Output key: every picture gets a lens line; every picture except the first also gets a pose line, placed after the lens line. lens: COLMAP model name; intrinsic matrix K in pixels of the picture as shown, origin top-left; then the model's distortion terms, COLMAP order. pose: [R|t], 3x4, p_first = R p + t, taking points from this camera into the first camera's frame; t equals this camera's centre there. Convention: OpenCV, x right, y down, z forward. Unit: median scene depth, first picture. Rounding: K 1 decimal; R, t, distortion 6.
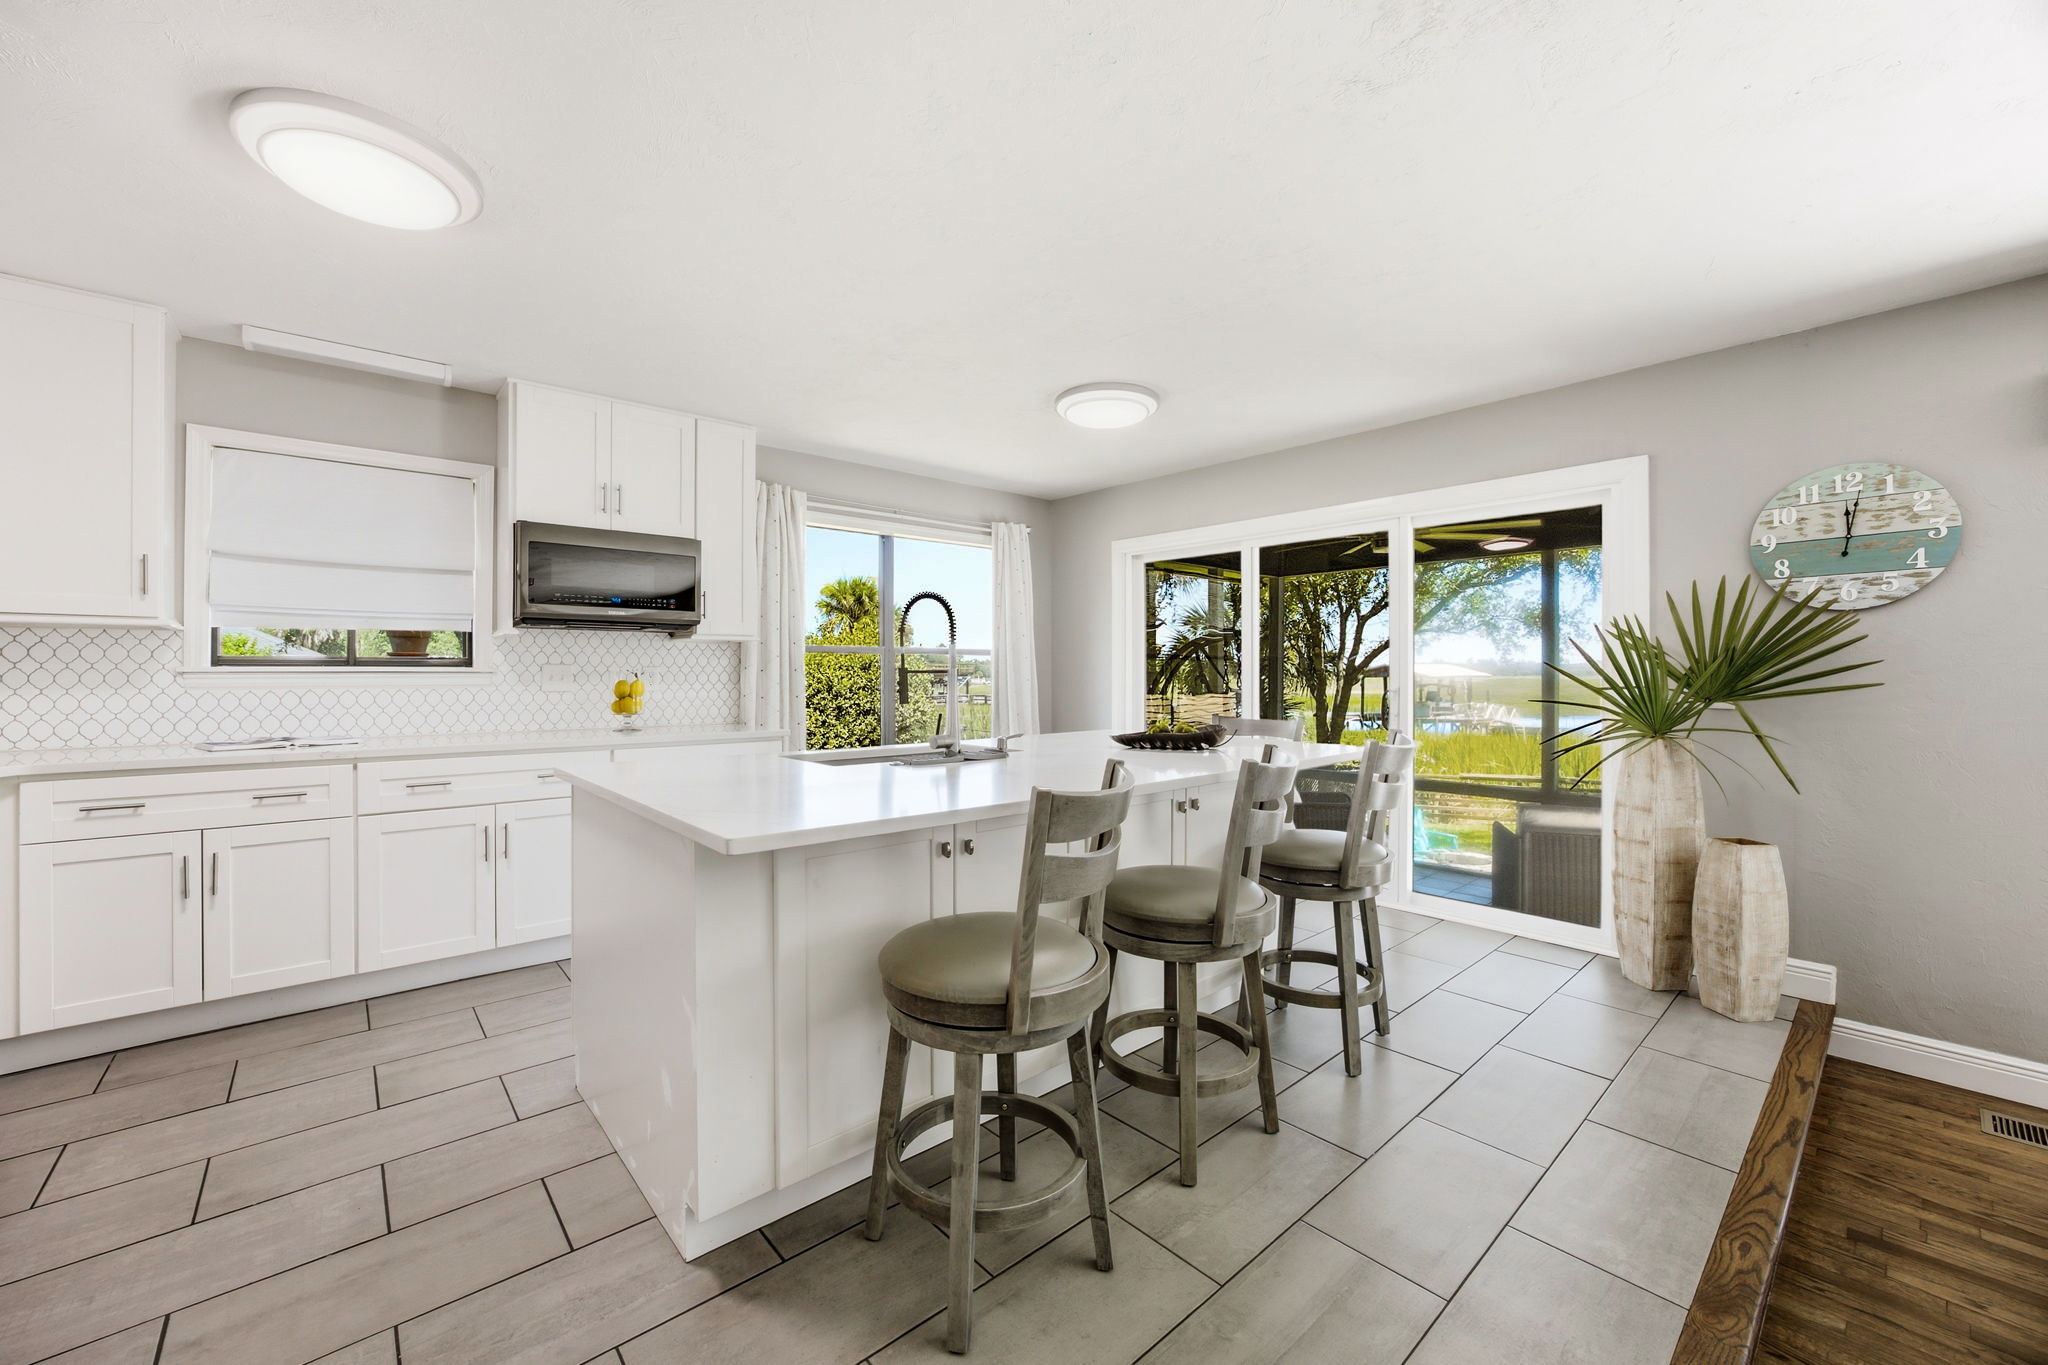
lens RADIAL K [[816.7, 0, 1006.4], [0, 816.7, 672.3], [0, 0, 1]] dist [-0.014284, 0.000155]
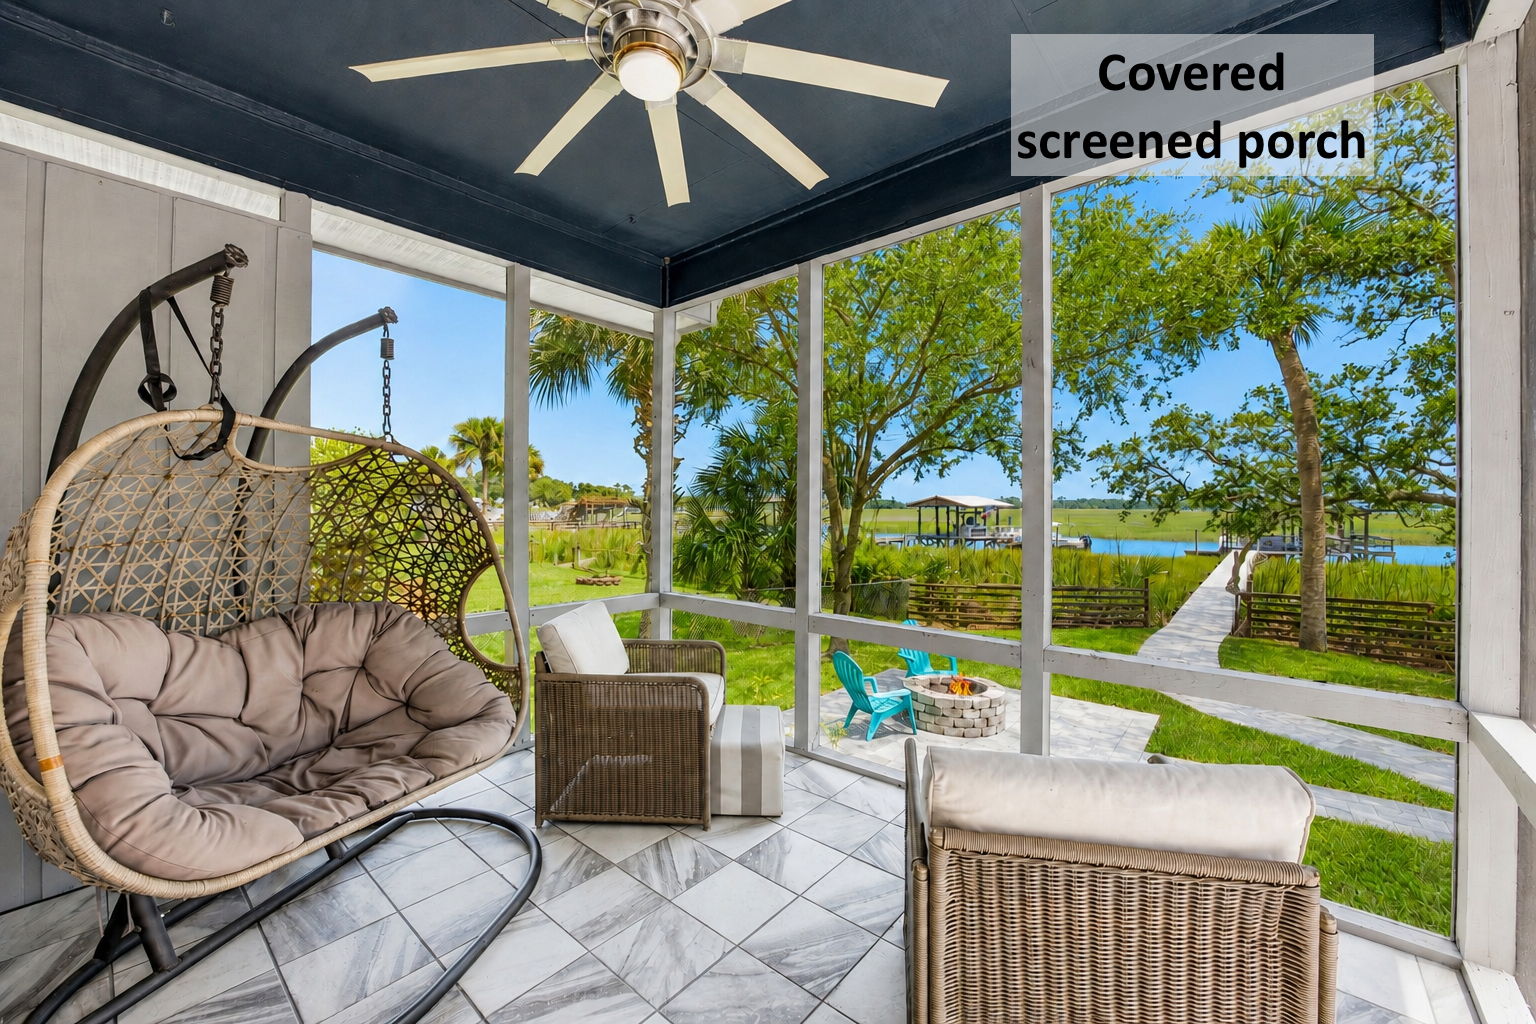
lens RADIAL K [[603.9, 0, 765.9], [0, 603.9, 502.2], [0, 0, 1]] dist [-0.005952, -0.000071]
pose [[0.989588, 0.001096, 0.143927, 0.680290], [0.000048, 0.999968, -0.007946, 0.096120], [-0.143931, 0.007870, 0.989556, 0.990848]]
